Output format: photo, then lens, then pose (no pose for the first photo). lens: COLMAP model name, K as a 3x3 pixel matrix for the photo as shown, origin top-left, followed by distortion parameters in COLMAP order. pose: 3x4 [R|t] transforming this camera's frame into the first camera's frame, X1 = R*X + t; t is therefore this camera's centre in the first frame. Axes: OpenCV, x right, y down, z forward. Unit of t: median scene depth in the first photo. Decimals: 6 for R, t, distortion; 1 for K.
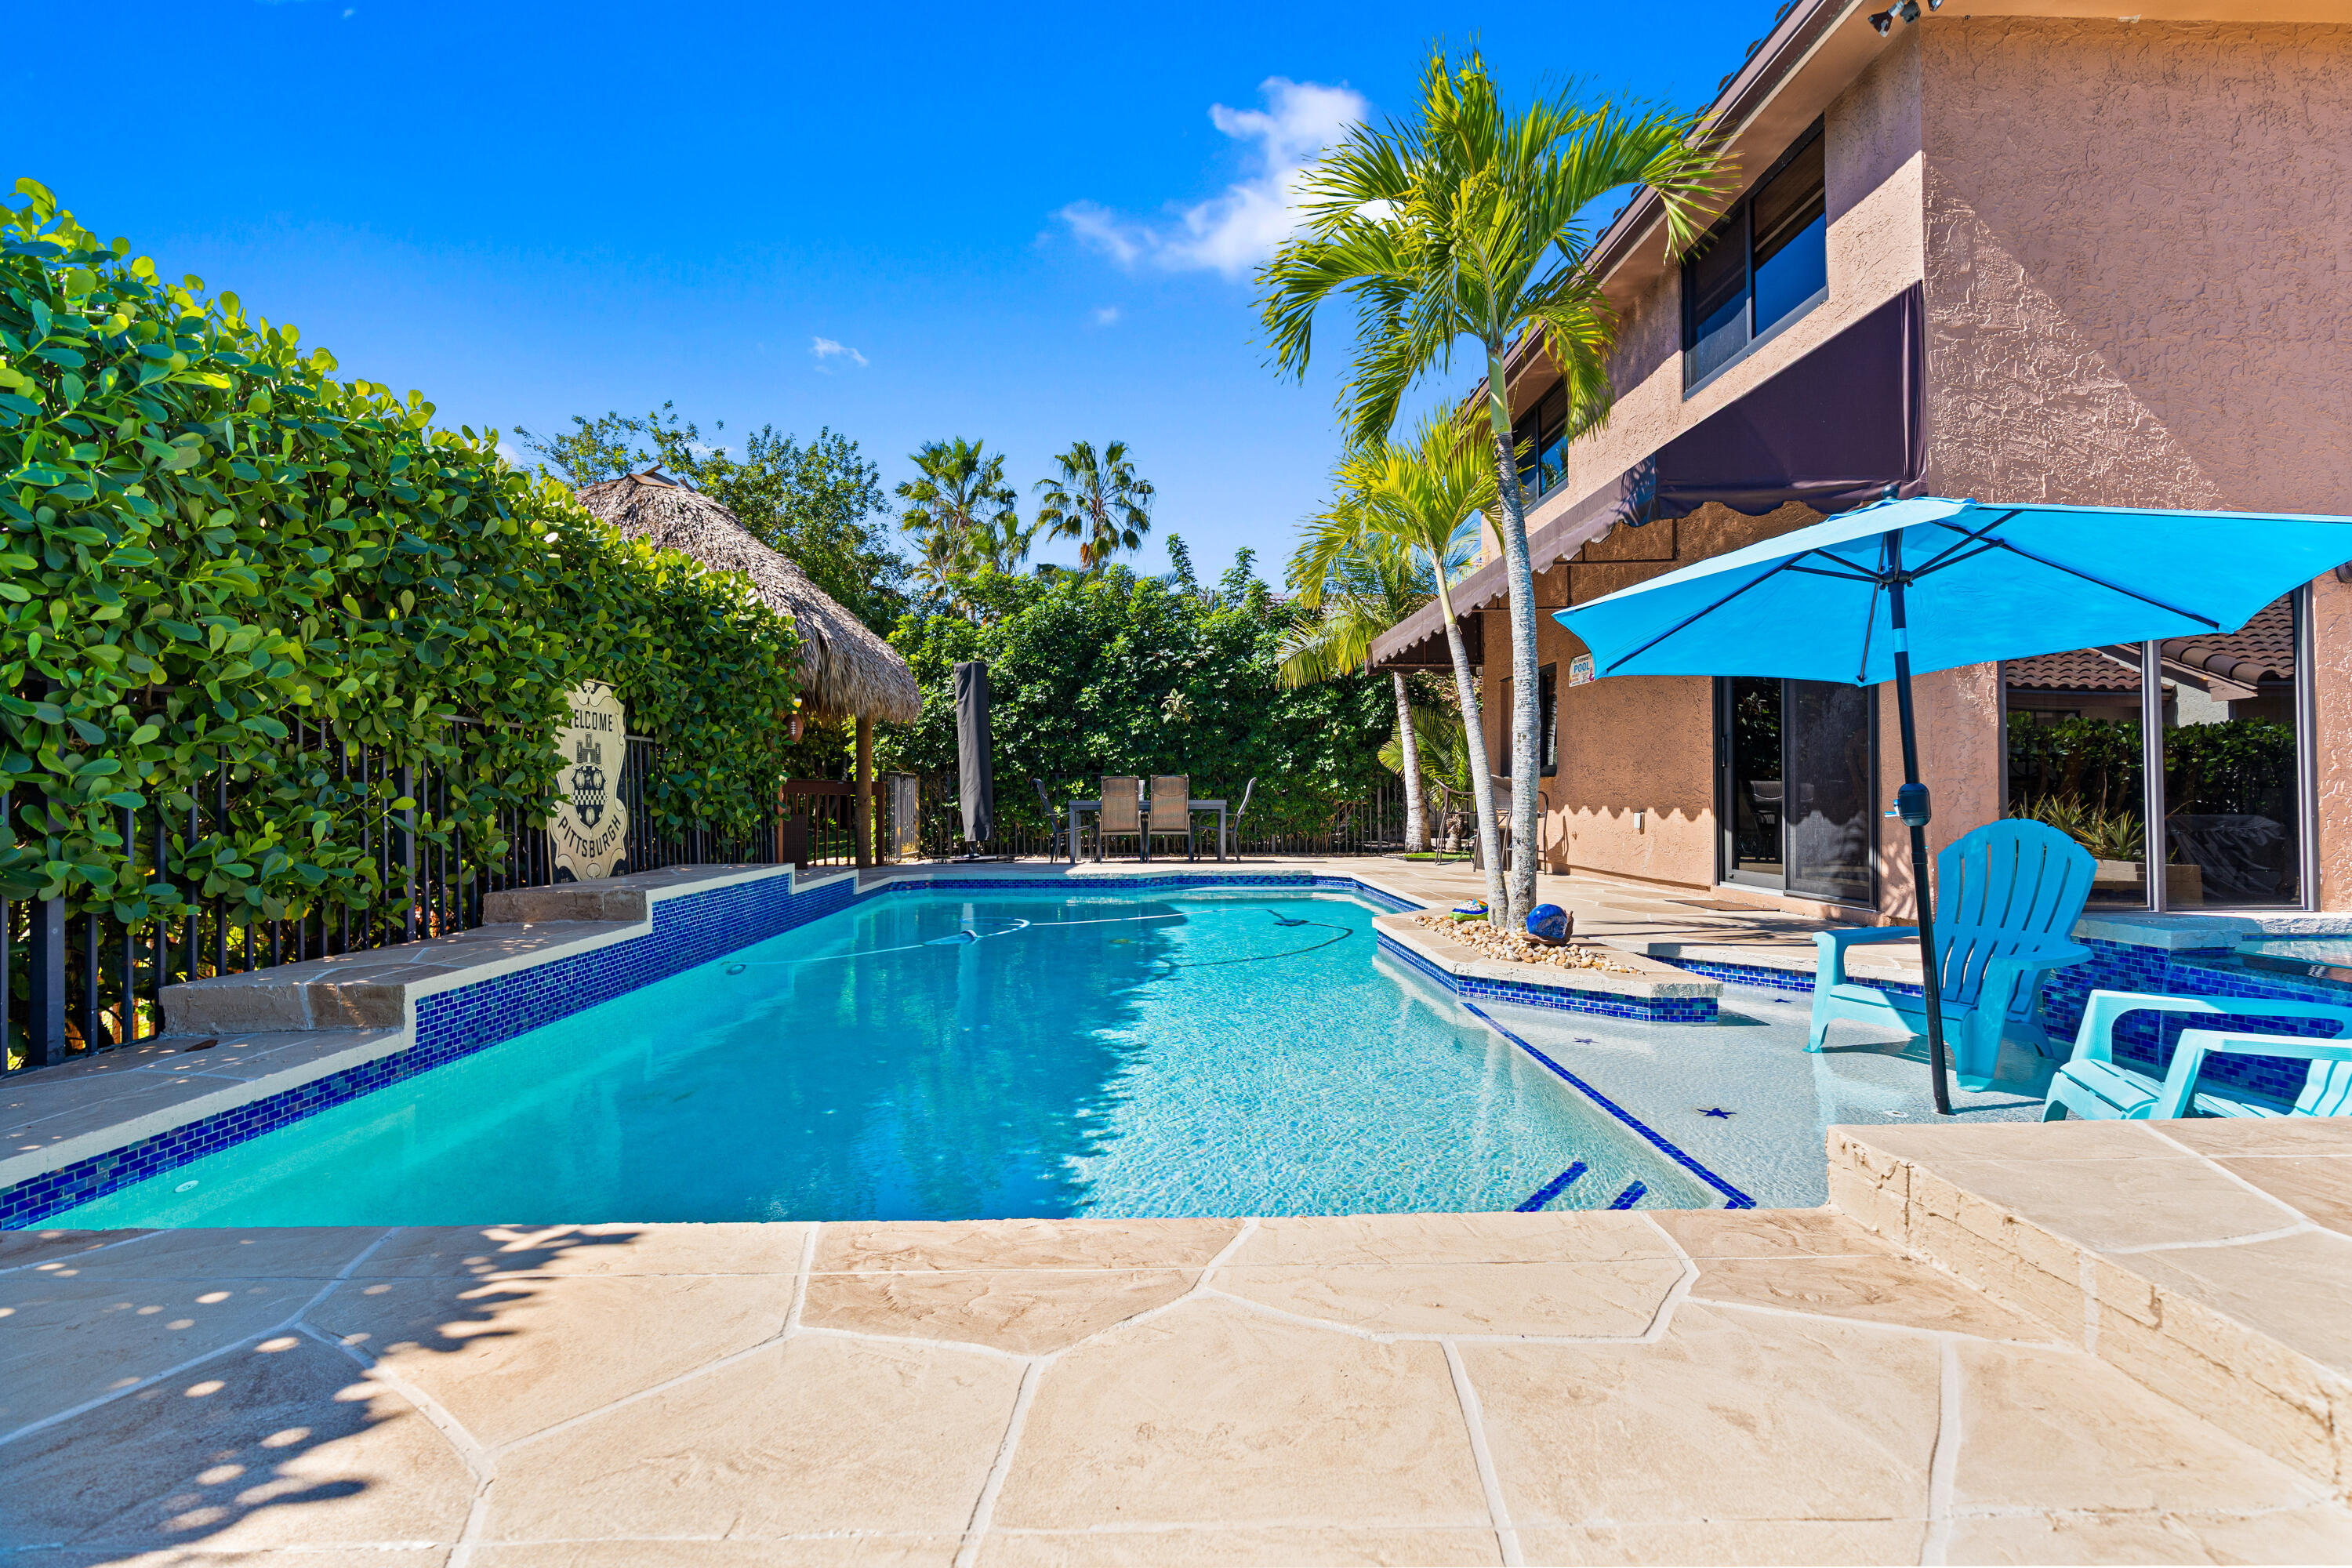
lens RADIAL K [[1081.0, 0, 1175.8], [0, 1081.0, 774.4], [0, 0, 1]] dist [-0.008234, 0.003609]
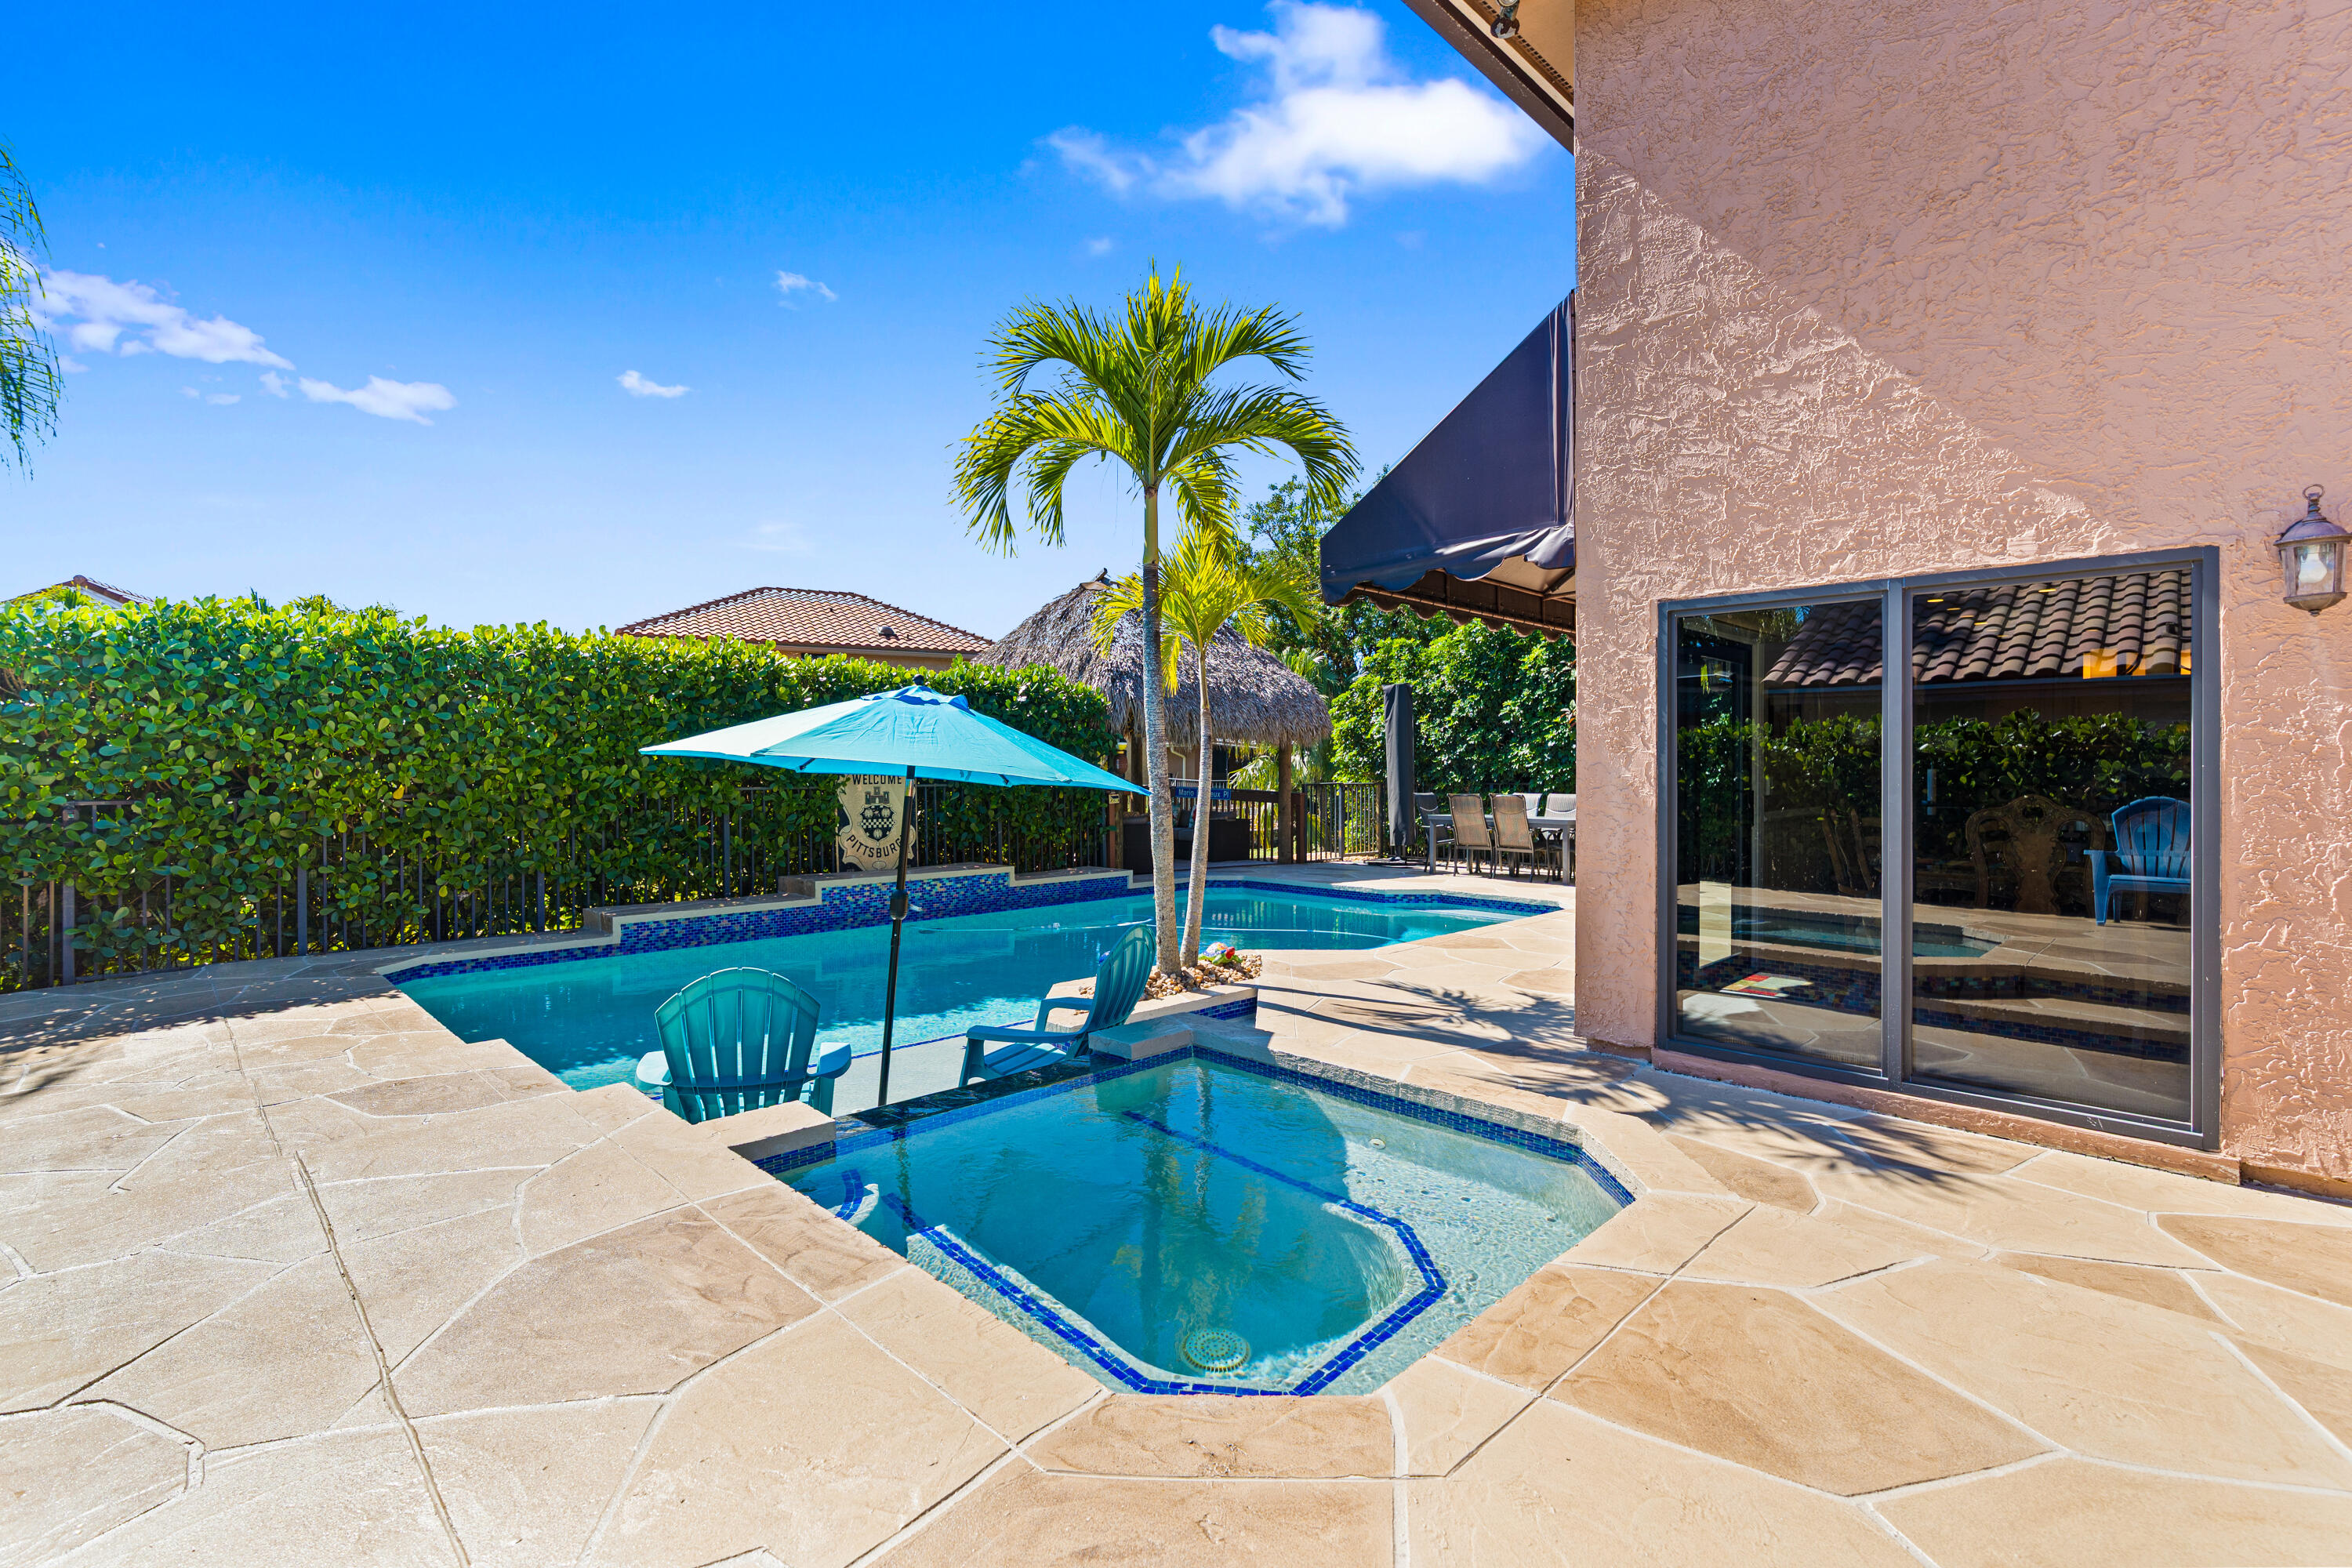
lens RADIAL K [[1081.0, 0, 1162.9], [0, 1081.0, 765.5], [0, 0, 1]] dist [-0.008234, 0.003609]
pose [[0.670766, 0.002083, -0.741666, 1.098464], [0.014433, 0.999770, 0.015861, -0.096144], [0.741529, -0.021343, 0.670581, 0.169532]]
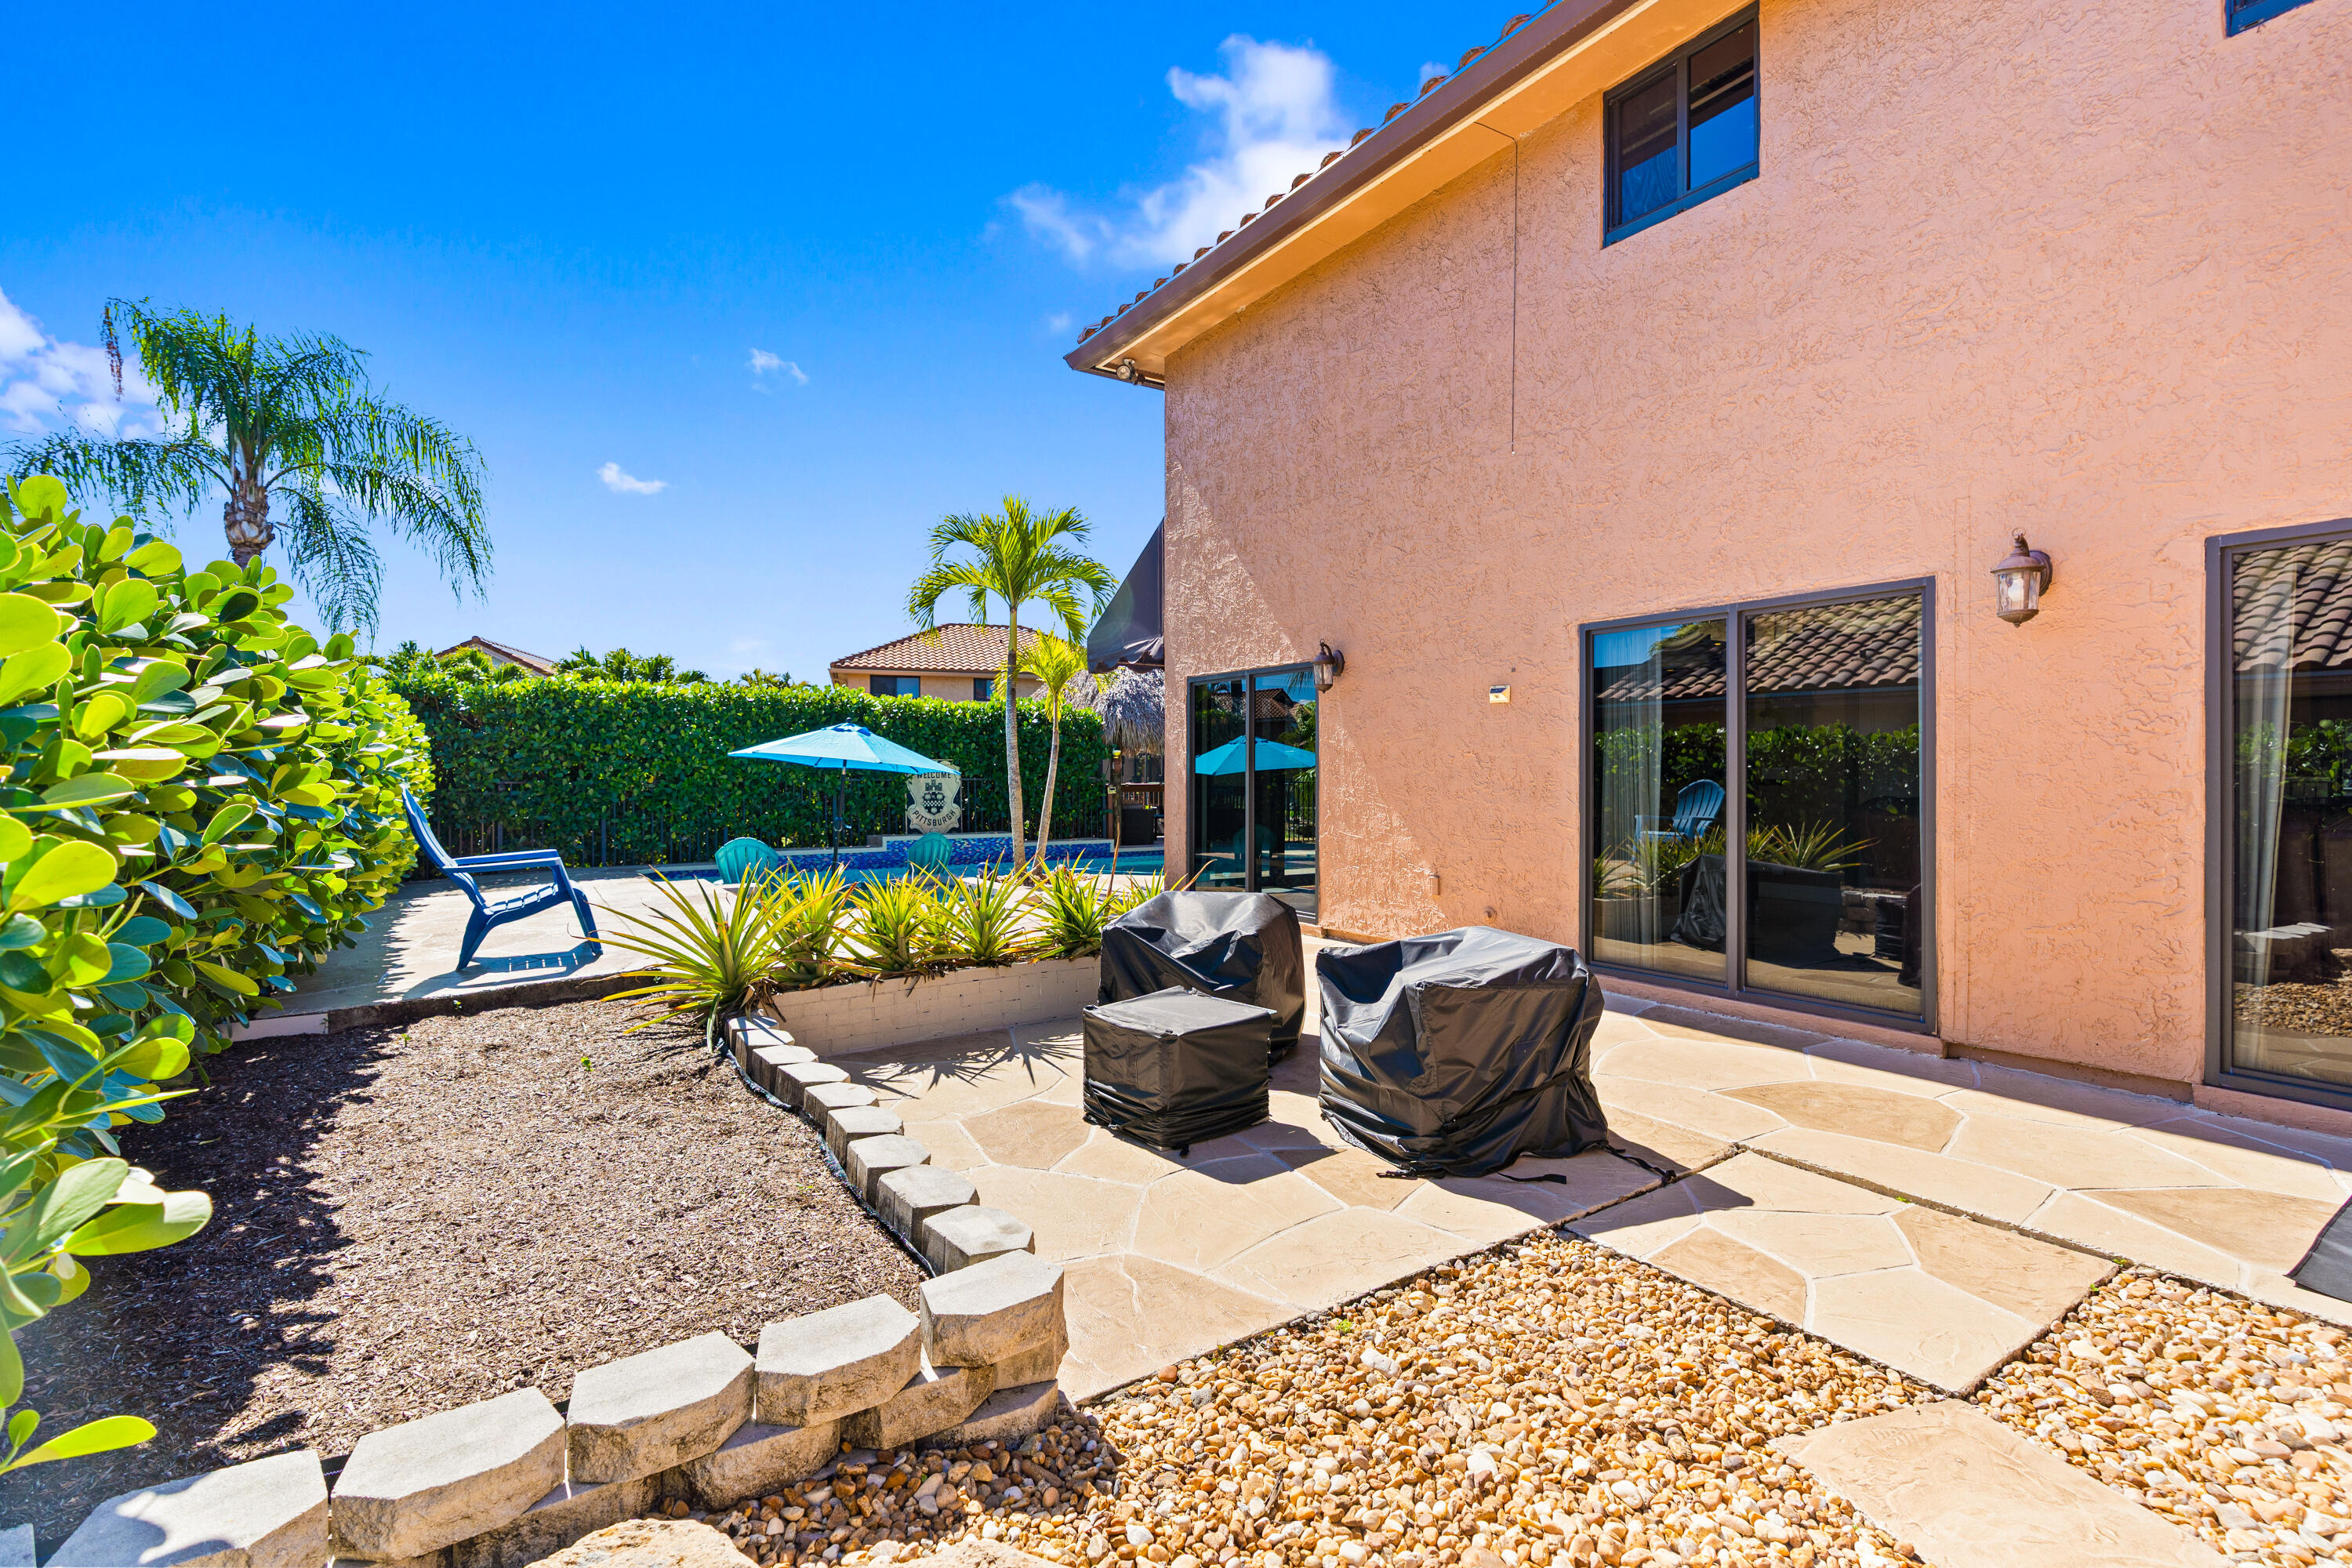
lens RADIAL K [[1081.0, 0, 1156.8], [0, 1081.0, 770.2], [0, 0, 1]] dist [-0.008234, 0.003609]
pose [[0.499731, -0.001345, -0.866179, 2.122443], [0.017729, 0.999805, 0.008676, -0.076714], [0.865999, -0.019692, 0.499658, 0.136676]]
